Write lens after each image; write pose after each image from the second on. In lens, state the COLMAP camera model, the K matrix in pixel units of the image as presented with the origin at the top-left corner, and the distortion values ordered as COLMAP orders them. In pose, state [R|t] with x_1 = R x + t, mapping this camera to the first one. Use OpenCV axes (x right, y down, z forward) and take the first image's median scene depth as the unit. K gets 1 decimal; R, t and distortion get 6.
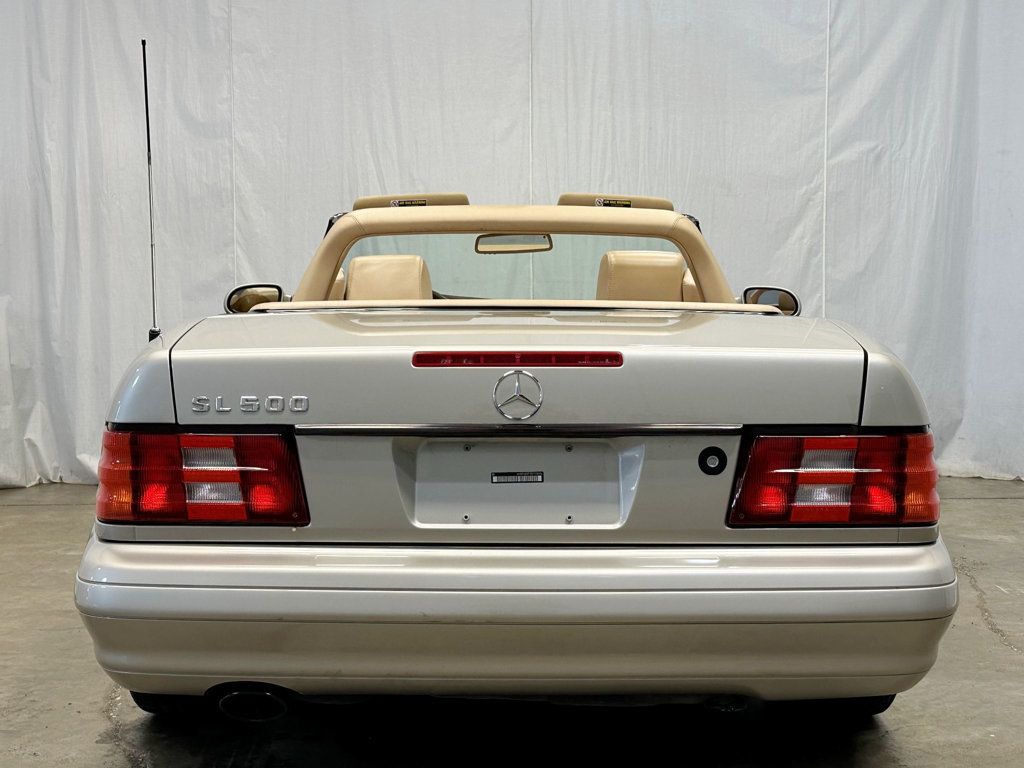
lens RADIAL K [[1305.0, 0, 517.6], [0, 1305.0, 396.1], [0, 0, 1]] dist [0.208908, -0.436530]
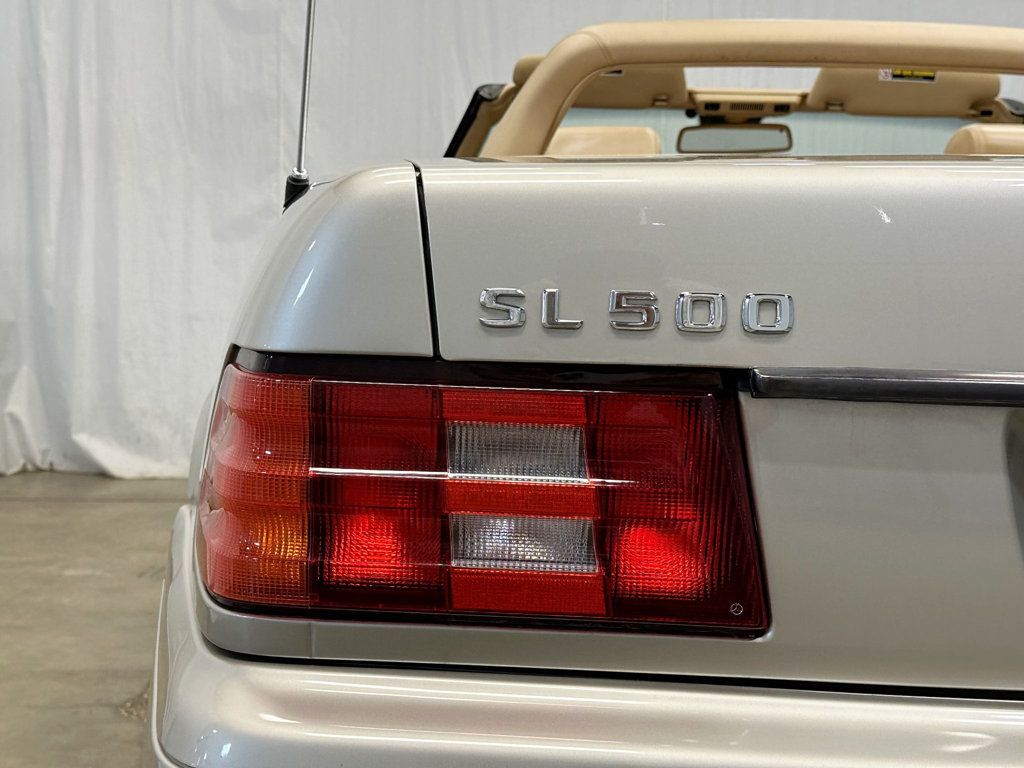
lens RADIAL K [[1305.0, 0, 517.6], [0, 1305.0, 396.1], [0, 0, 1]] dist [0.208908, -0.436530]
pose [[0.999555, 0.025672, 0.015218, -0.234018], [-0.025770, 0.999648, 0.006287, 0.028262], [-0.015052, -0.006676, 0.999864, 0.610676]]
